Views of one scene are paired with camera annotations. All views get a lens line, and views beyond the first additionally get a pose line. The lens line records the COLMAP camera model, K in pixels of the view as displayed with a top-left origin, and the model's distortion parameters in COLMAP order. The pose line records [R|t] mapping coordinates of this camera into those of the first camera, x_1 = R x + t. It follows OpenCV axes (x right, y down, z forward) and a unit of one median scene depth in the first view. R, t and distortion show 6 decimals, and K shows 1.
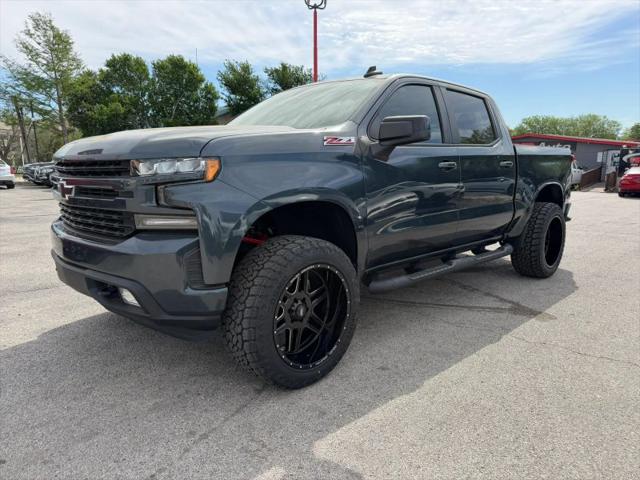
lens RADIAL K [[445.4, 0, 322.0], [0, 445.4, 244.8], [0, 0, 1]] dist [0.029315, -0.032109]
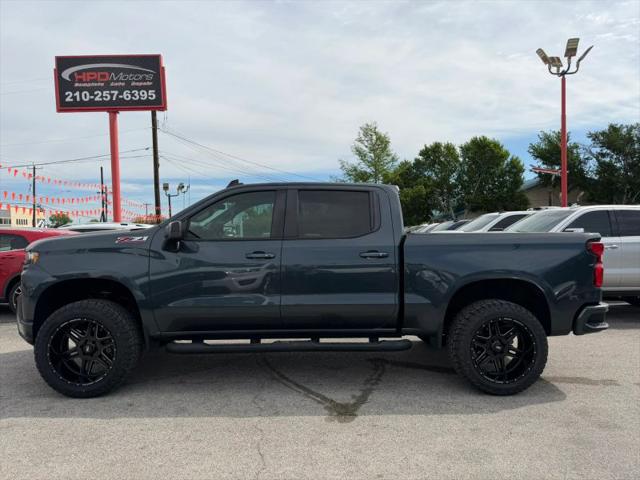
lens RADIAL K [[445.4, 0, 320.6], [0, 445.4, 238.7], [0, 0, 1]] dist [0.029315, -0.032109]
pose [[0.733918, -0.001113, -0.679238, 1.023145], [-0.115368, 0.985264, -0.126270, -0.079063], [0.669369, 0.171034, 0.722975, 0.217230]]
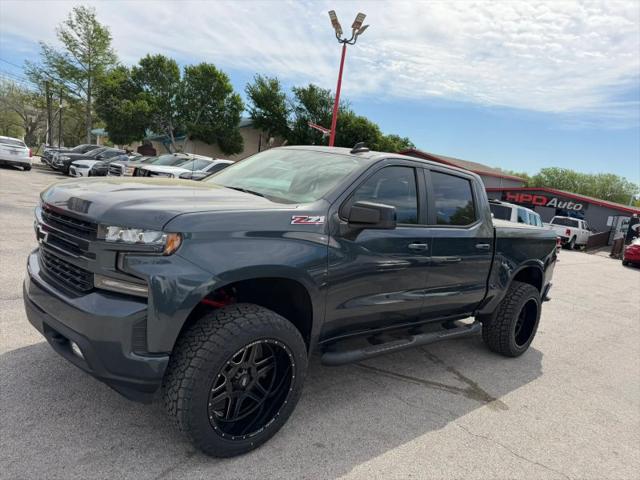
lens RADIAL K [[445.4, 0, 321.1], [0, 445.4, 242.3], [0, 0, 1]] dist [0.029315, -0.032109]
pose [[0.989338, 0.144459, -0.018470, 0.064365], [-0.145144, 0.988449, -0.043616, -0.093646], [0.011956, 0.045831, 0.998878, -0.029110]]
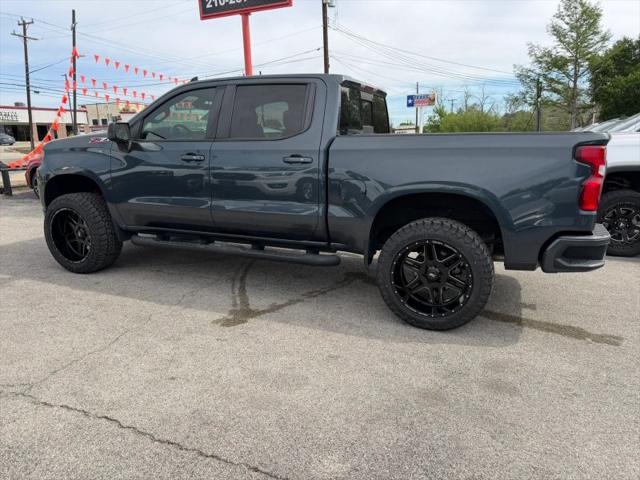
lens RADIAL K [[445.4, 0, 319.6], [0, 445.4, 242.6], [0, 0, 1]] dist [0.029315, -0.032109]
pose [[0.387055, 0.203435, -0.899335, 1.287121], [-0.159527, 0.975423, 0.151989, -0.163949], [0.908152, 0.084640, 0.409996, 0.722556]]
